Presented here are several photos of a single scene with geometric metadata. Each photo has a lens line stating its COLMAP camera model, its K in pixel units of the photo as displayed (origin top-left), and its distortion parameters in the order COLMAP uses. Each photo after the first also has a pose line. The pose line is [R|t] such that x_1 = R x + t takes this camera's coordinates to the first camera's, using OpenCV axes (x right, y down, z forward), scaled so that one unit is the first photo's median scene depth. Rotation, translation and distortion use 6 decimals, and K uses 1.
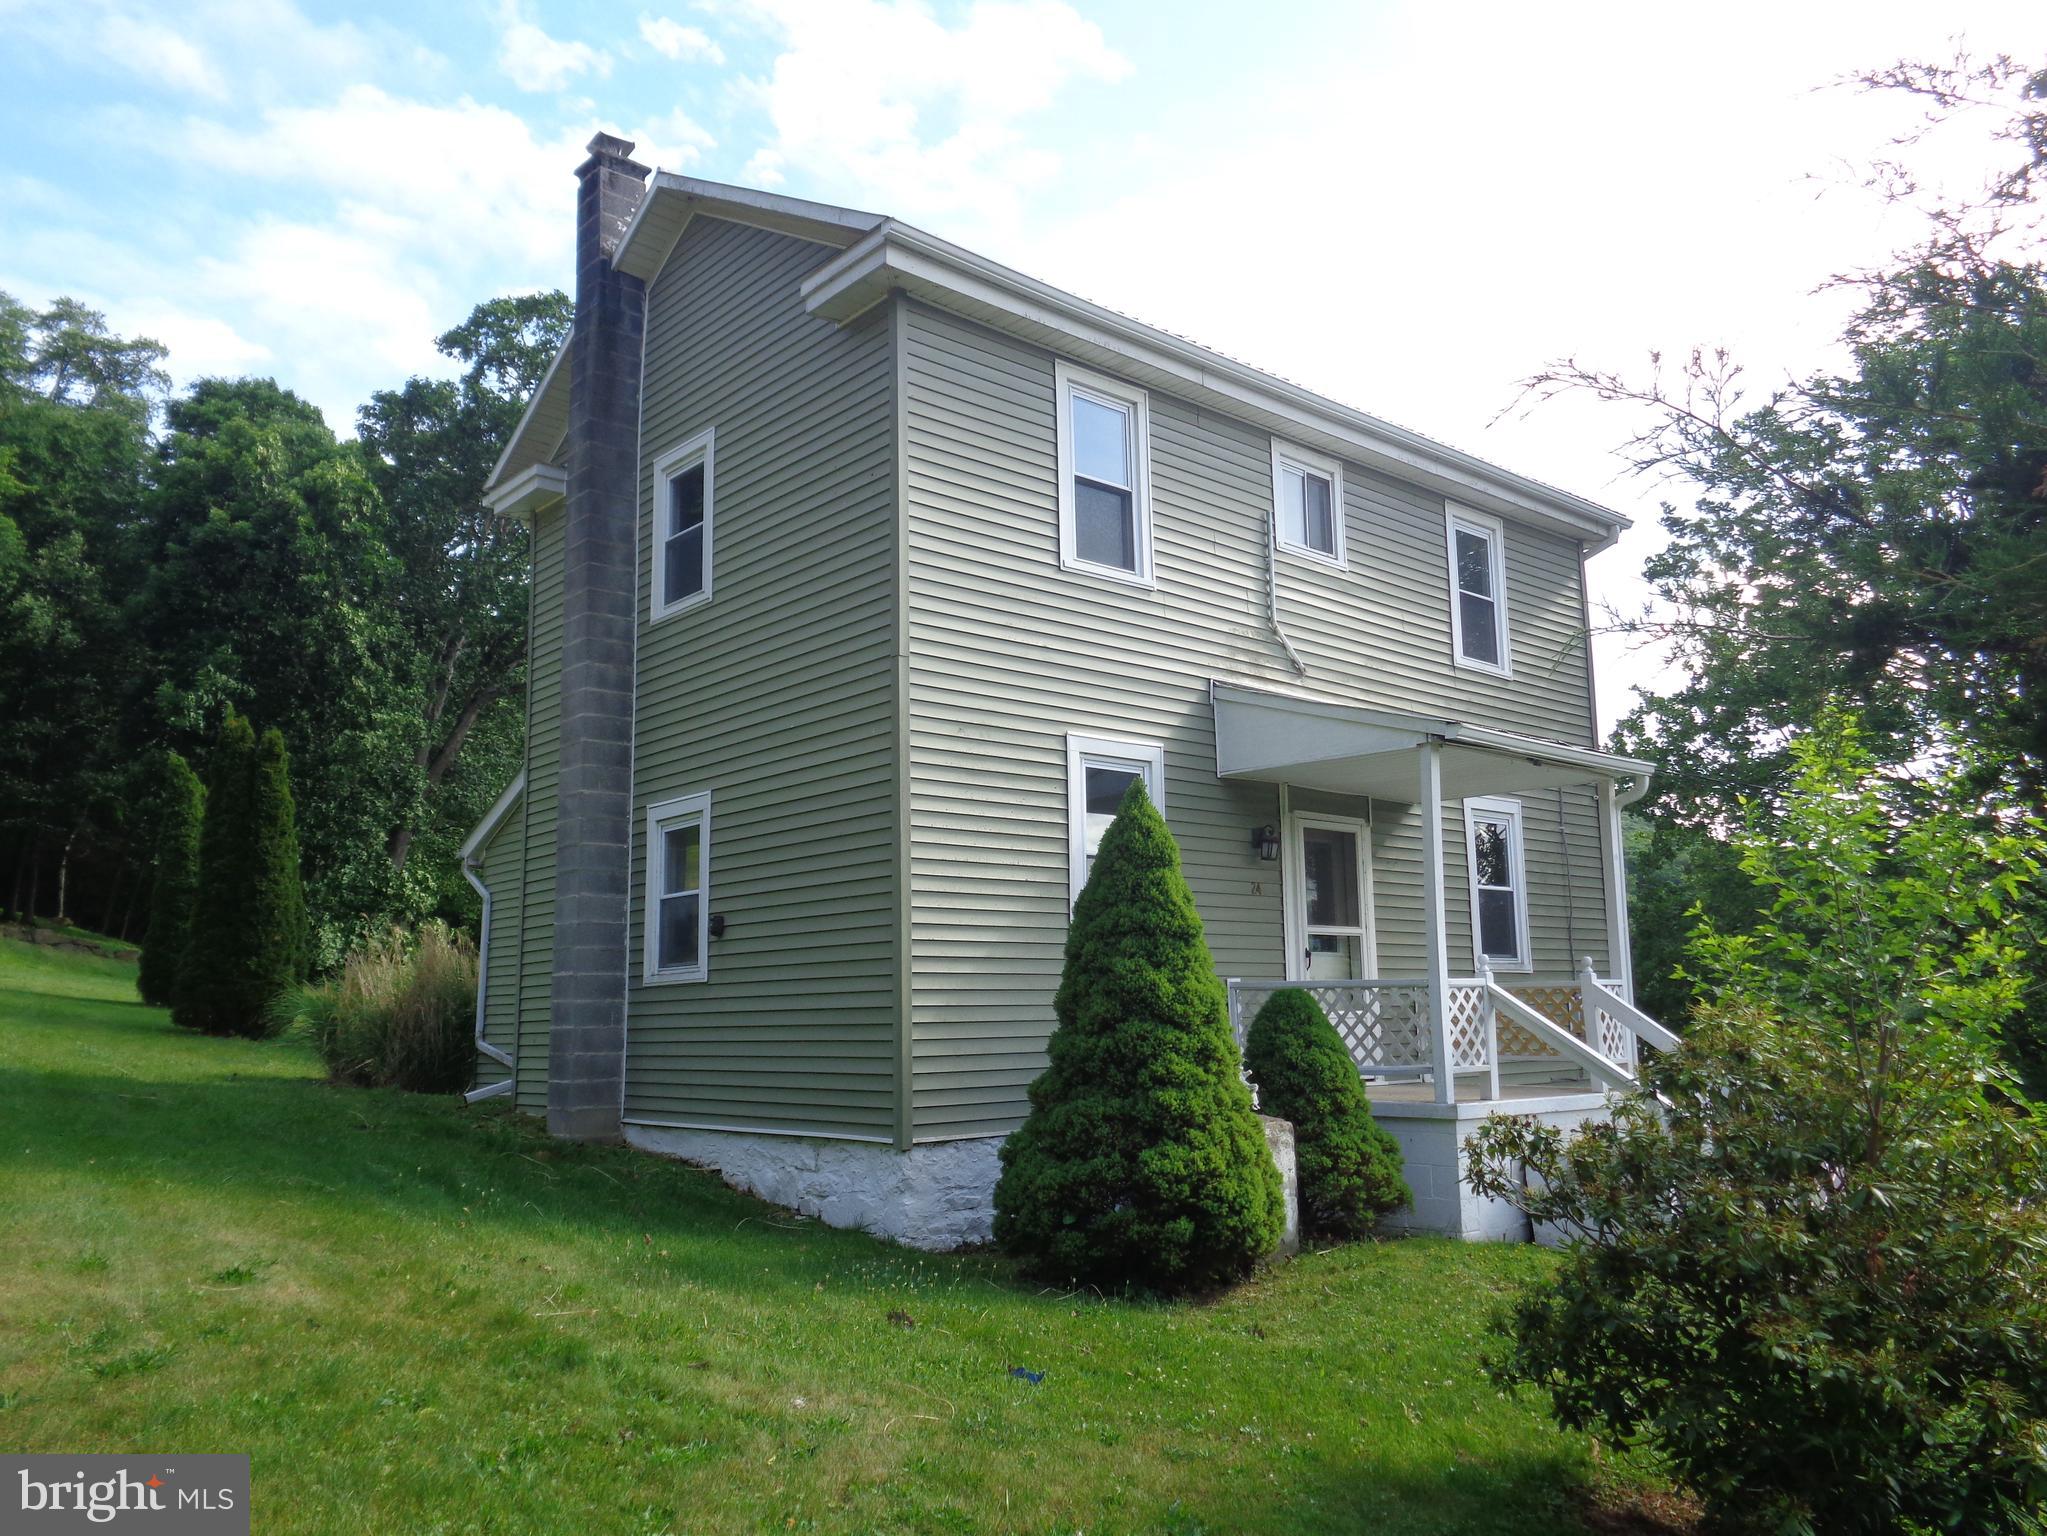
lens RADIAL K [[1532.6, 0, 1024.3], [0, 1532.6, 772.4], [0, 0, 1]] dist [0.013341, -0.002400]
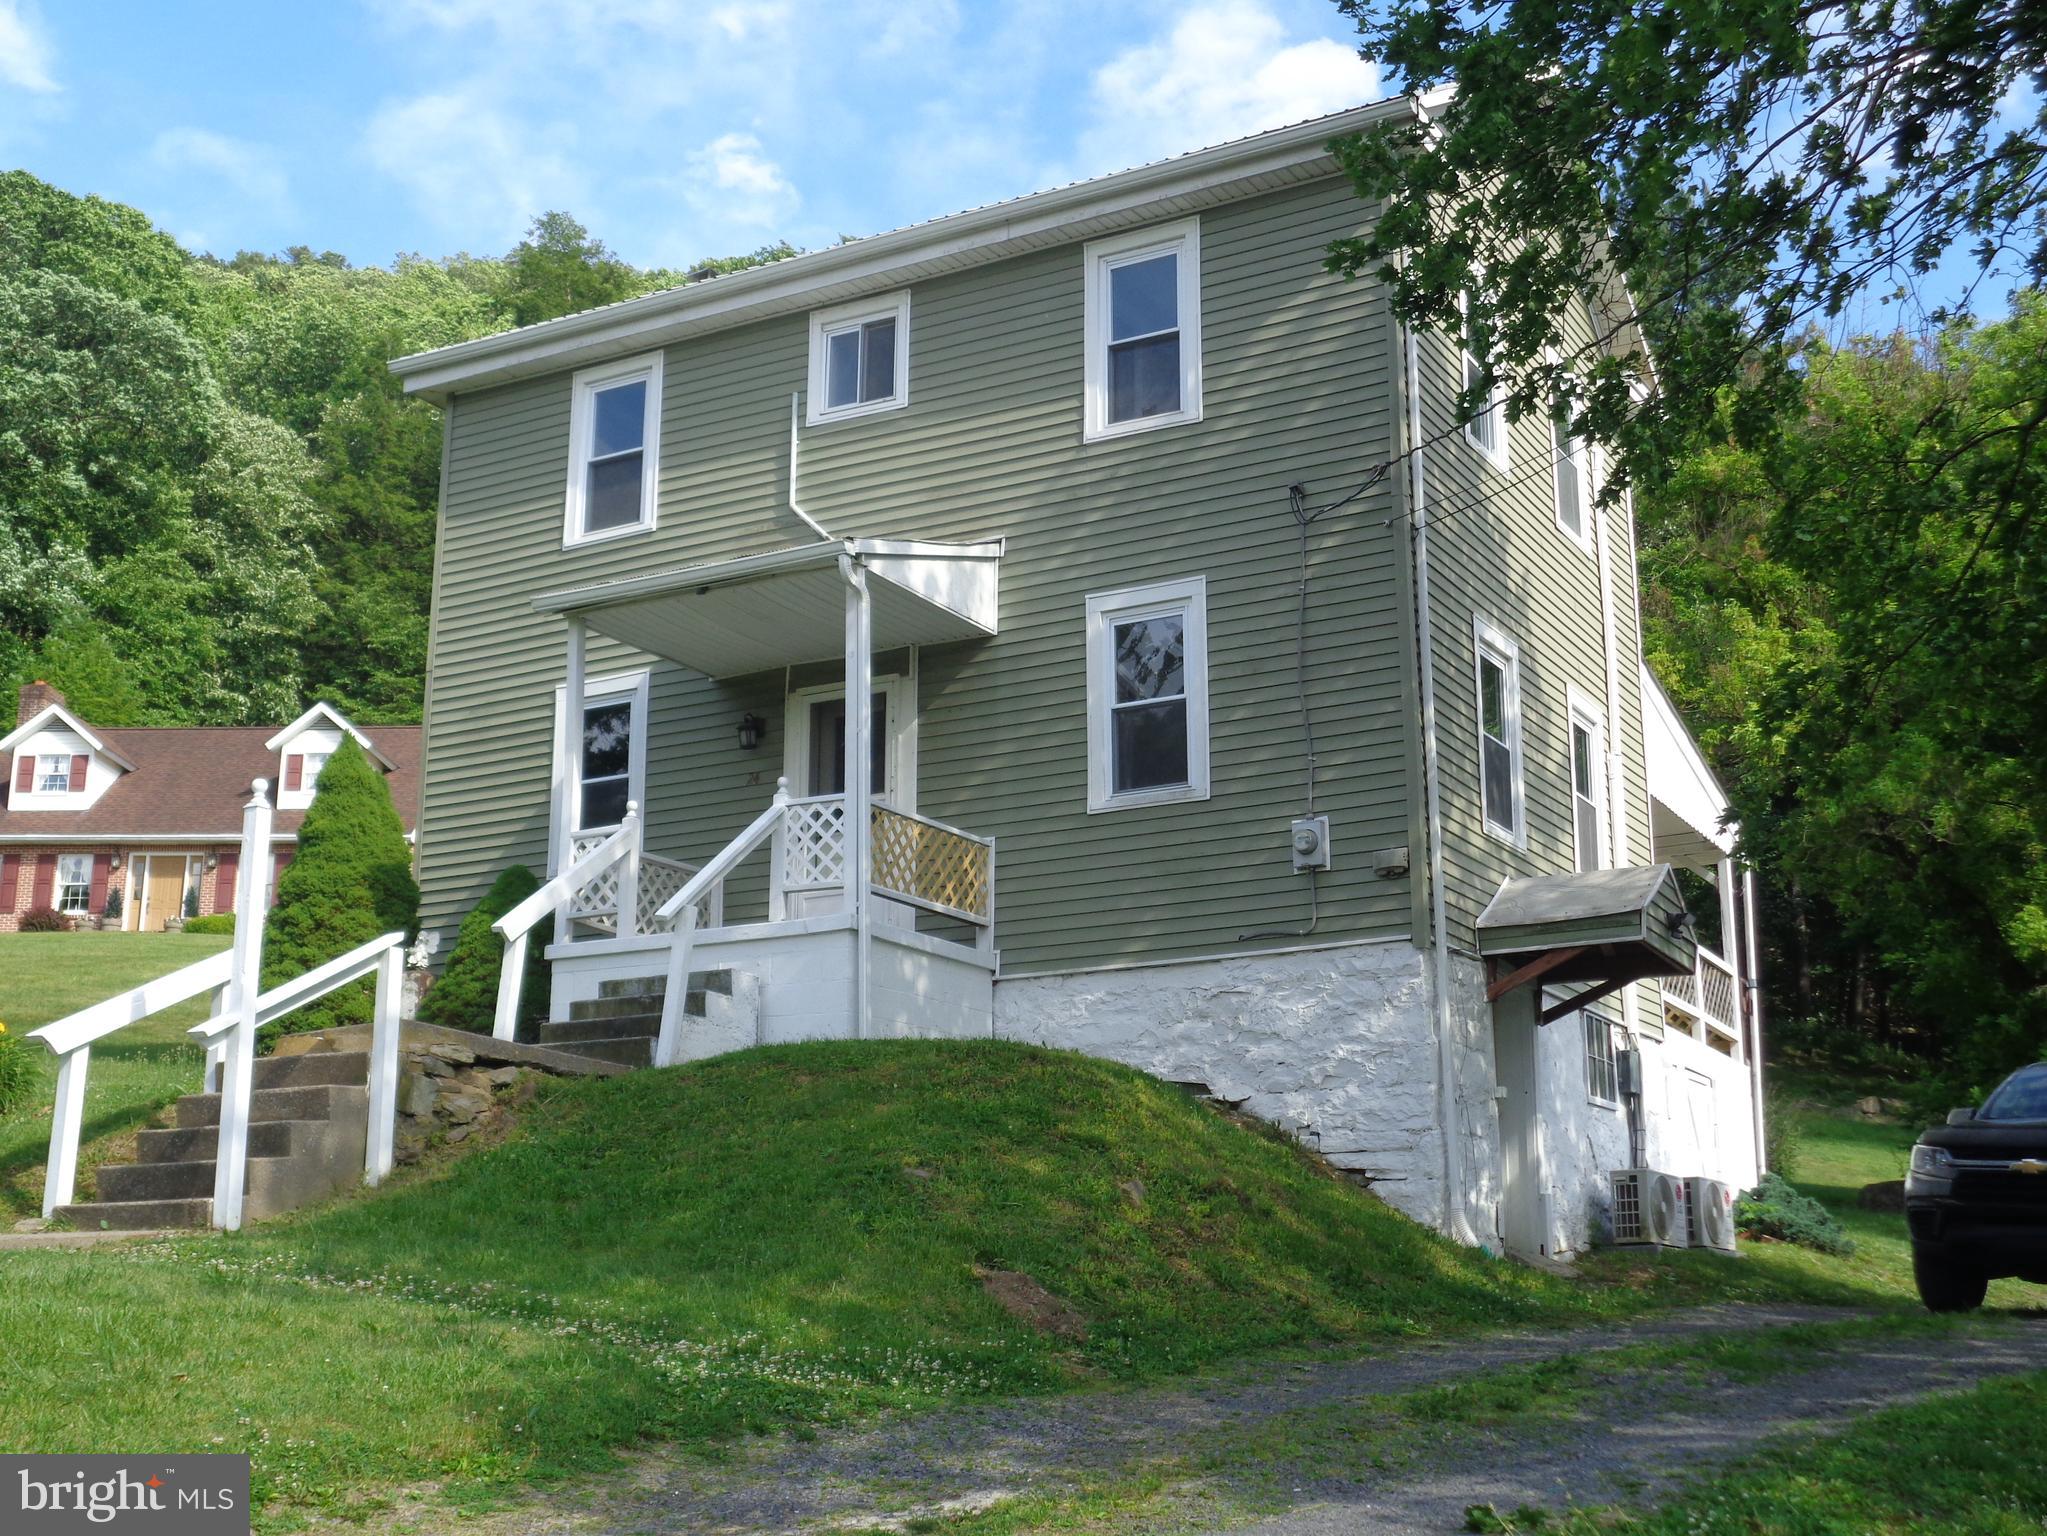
lens RADIAL K [[2509.6, 0, 1023.7], [0, 2509.6, 766.1], [0, 0, 1]] dist [-0.008449, 0.000000]
pose [[0.318484, -0.219992, -0.922048, 1.440026], [0.136743, 0.973186, -0.184960, 0.331201], [0.938014, -0.067177, 0.340026, 0.516283]]
